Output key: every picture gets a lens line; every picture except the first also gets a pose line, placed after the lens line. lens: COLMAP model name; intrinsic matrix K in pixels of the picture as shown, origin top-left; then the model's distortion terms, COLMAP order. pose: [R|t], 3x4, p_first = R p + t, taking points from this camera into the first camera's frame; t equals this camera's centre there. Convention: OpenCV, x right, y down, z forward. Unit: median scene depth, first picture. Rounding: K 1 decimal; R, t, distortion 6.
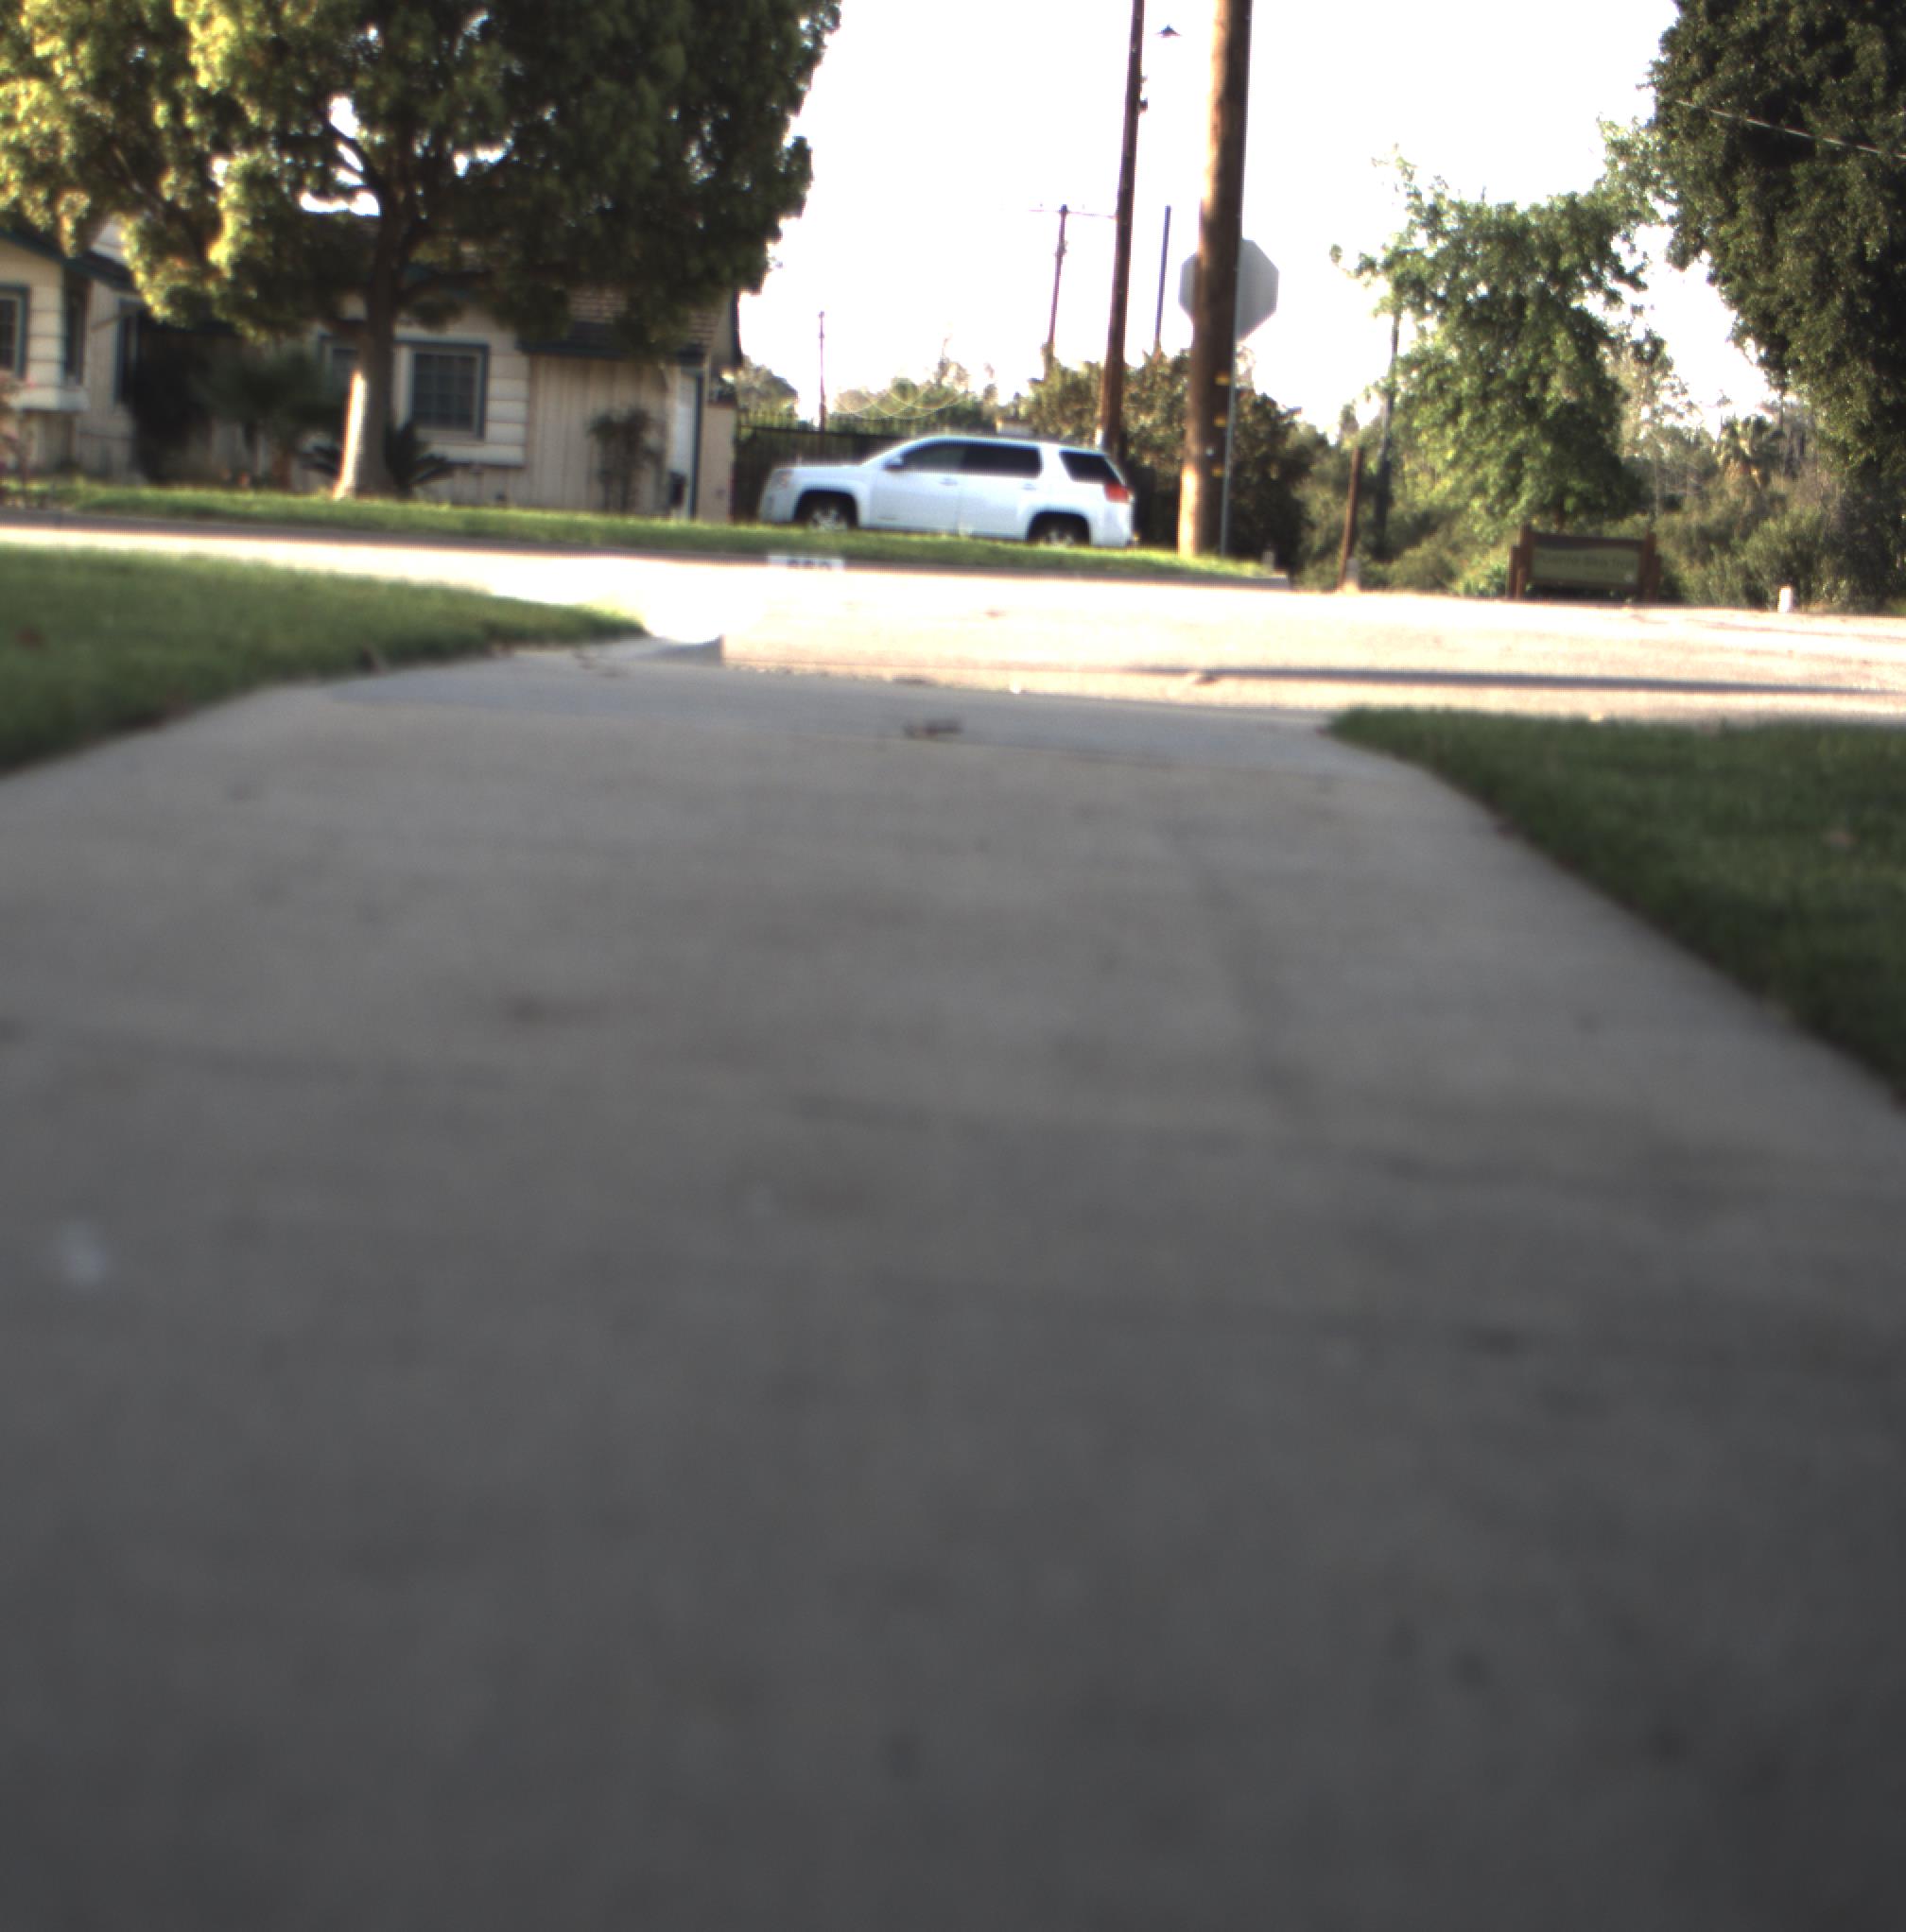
lens RADIAL K [[4322.9, 0, 732.9], [0, 4322.9, 957.3], [0, 0, 1]] dist [-0.172877, 0.874470]
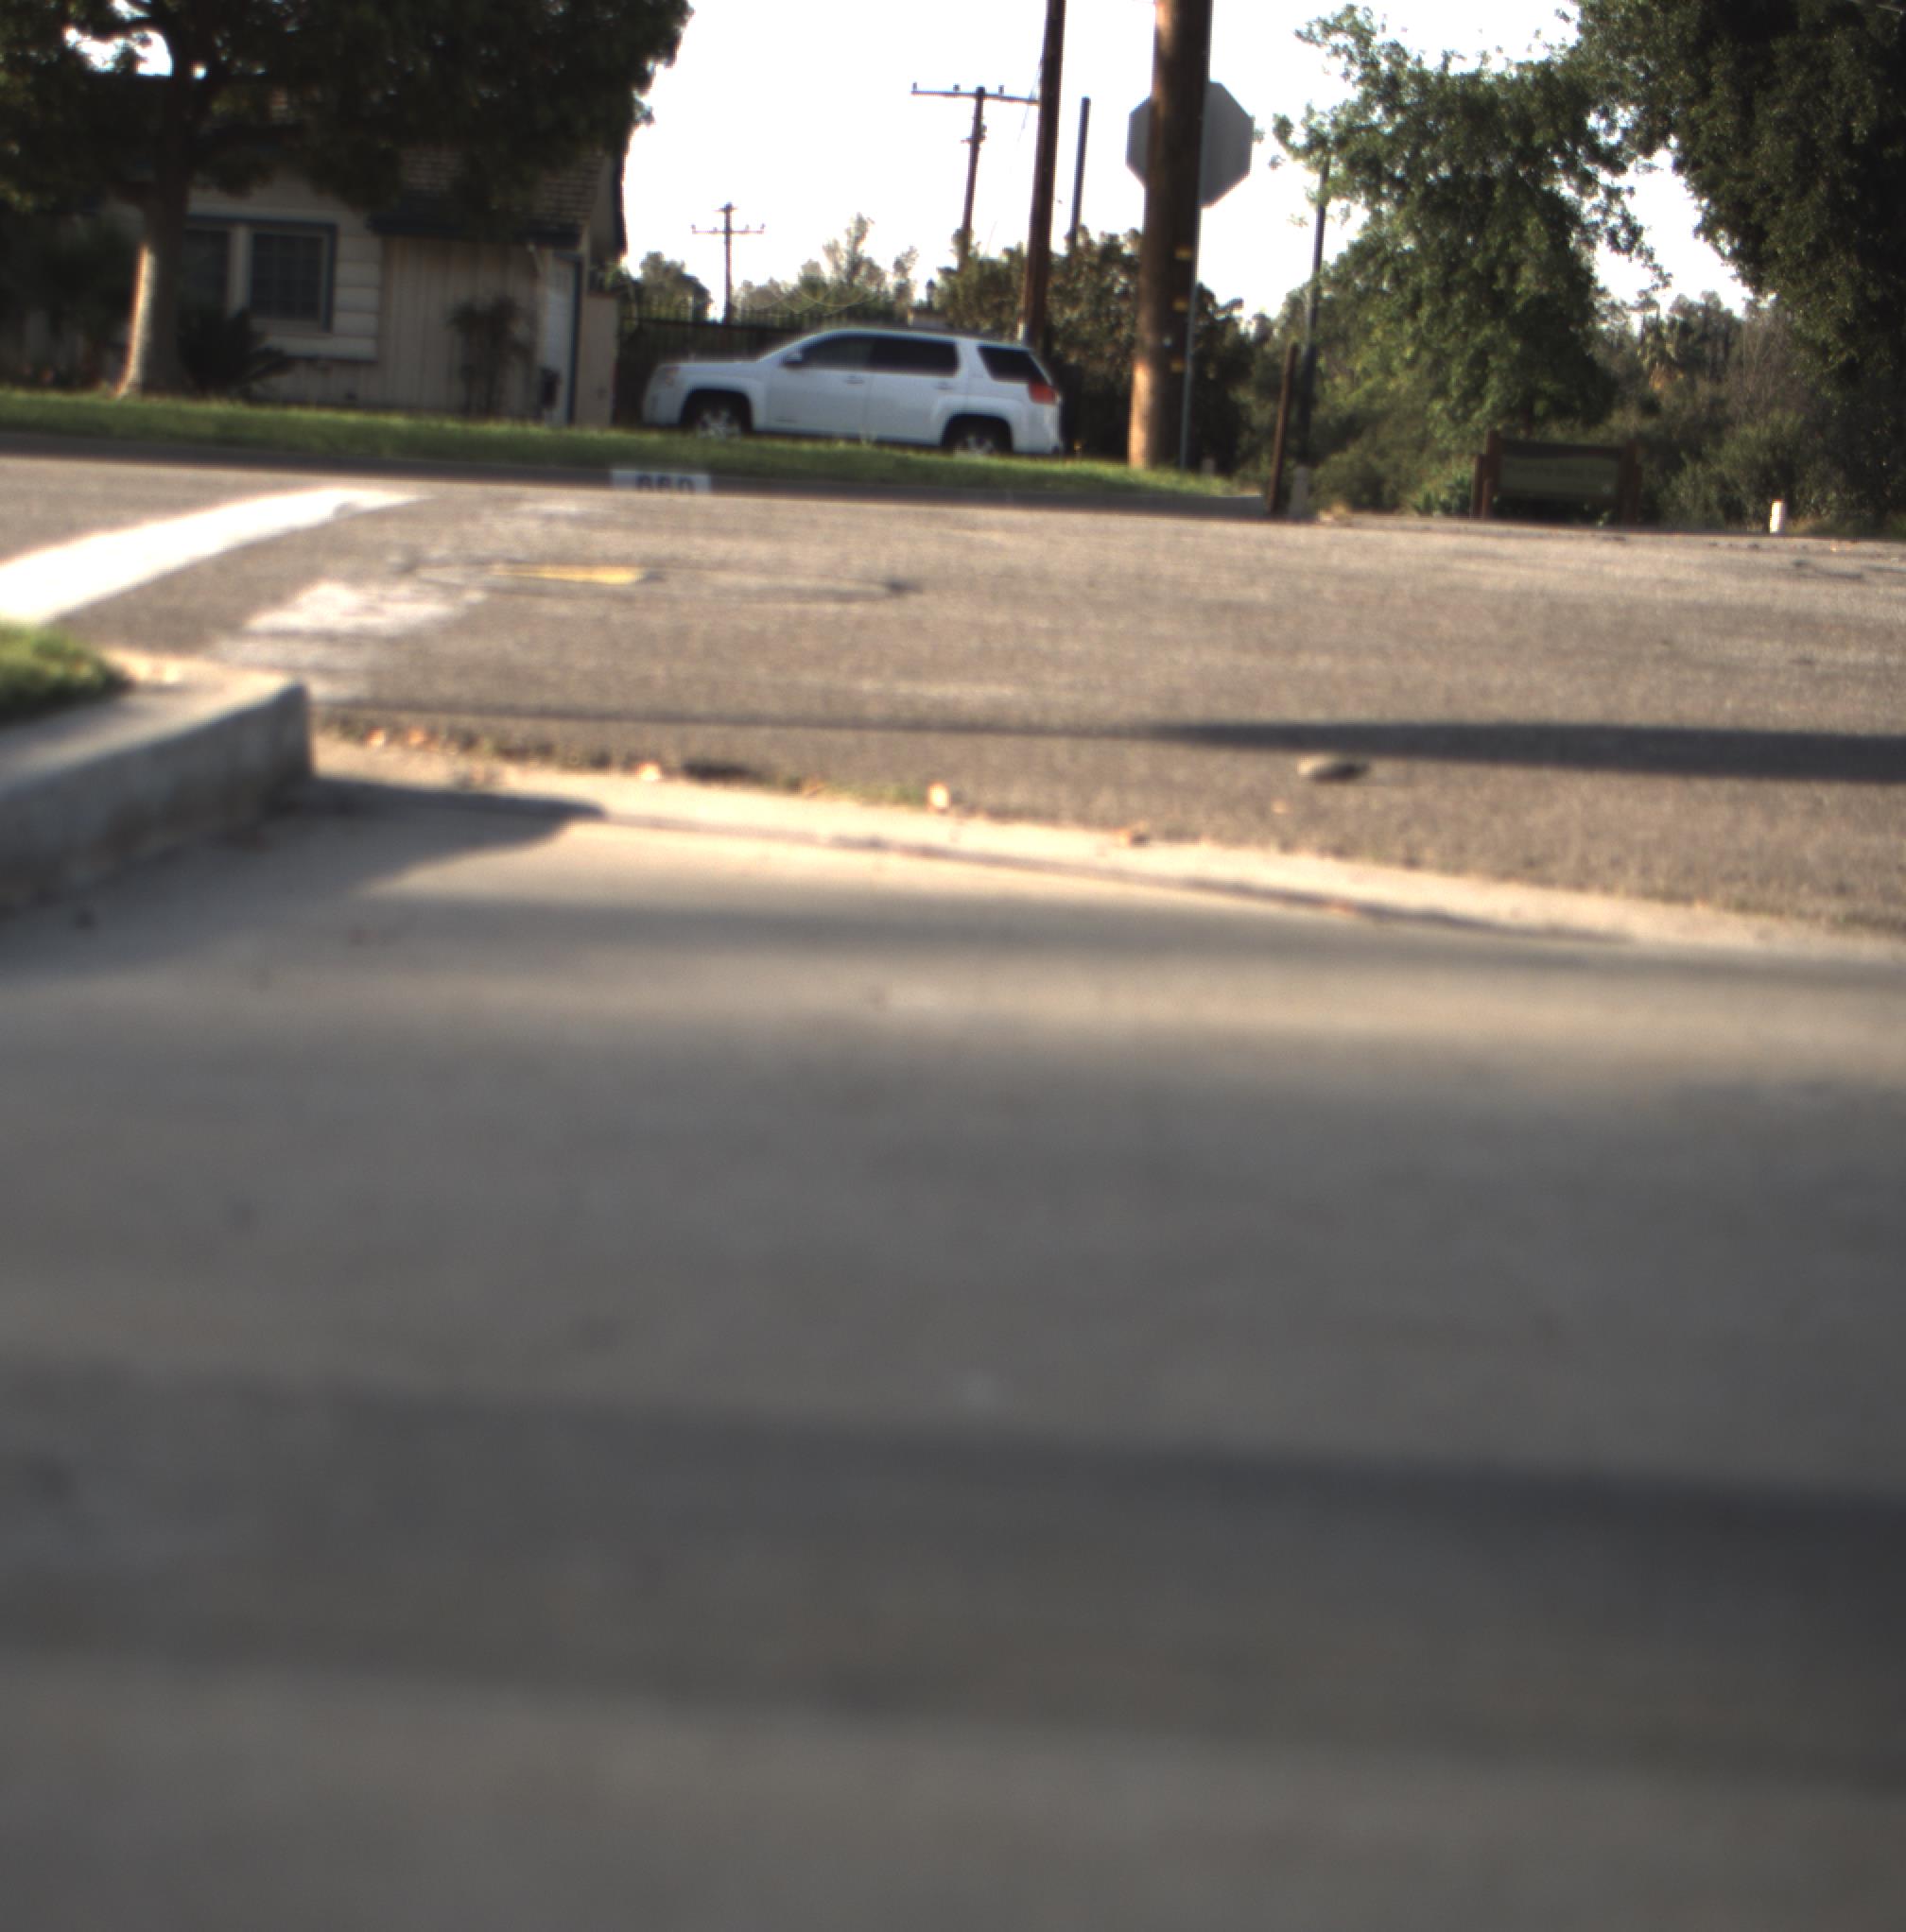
lens RADIAL K [[4322.9, 0, 732.9], [0, 4322.9, 957.3], [0, 0, 1]] dist [-0.172877, 0.874470]
pose [[0.999787, 0.000888, 0.020611, 0.005958], [-0.001356, 0.999741, 0.022702, -0.009847], [-0.020586, -0.022725, 0.999530, 0.094654]]
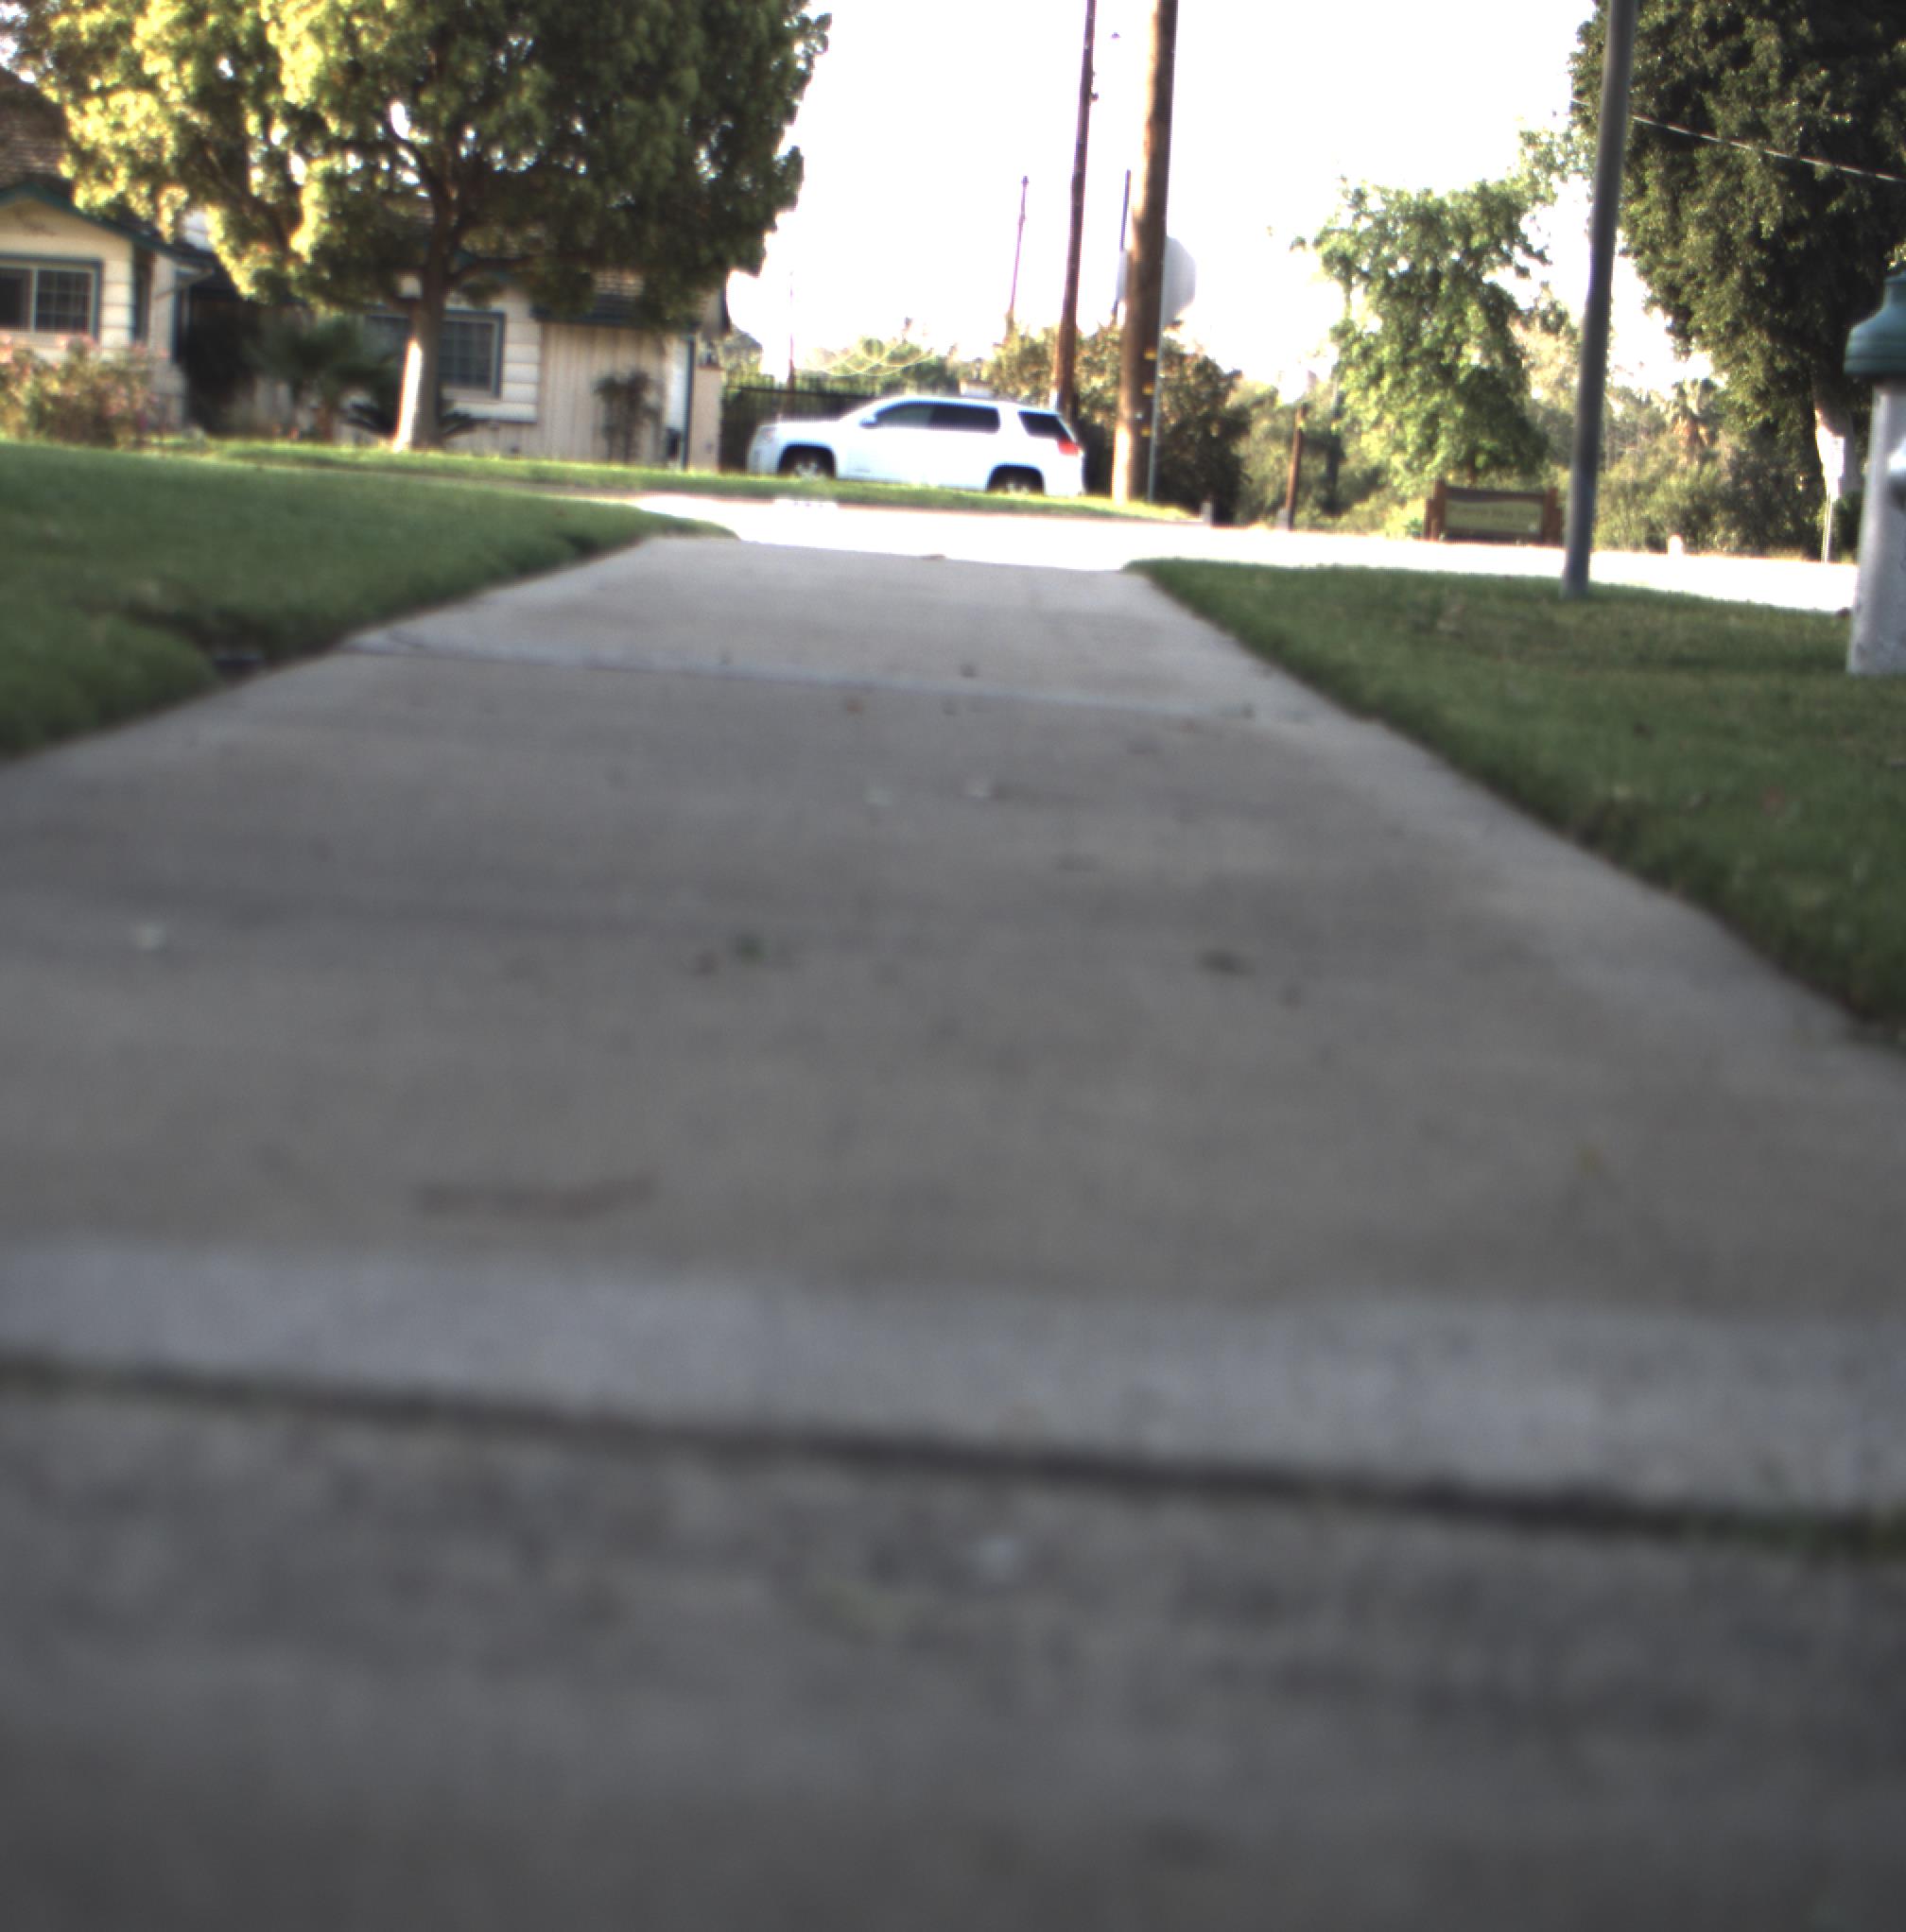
lens RADIAL K [[4322.9, 0, 732.9], [0, 4322.9, 957.3], [0, 0, 1]] dist [-0.172877, 0.874470]
pose [[0.999952, 0.003942, 0.008996, -0.006208], [-0.004040, 0.999933, 0.010893, 0.010465], [-0.008952, -0.010929, 0.999900, -0.100548]]
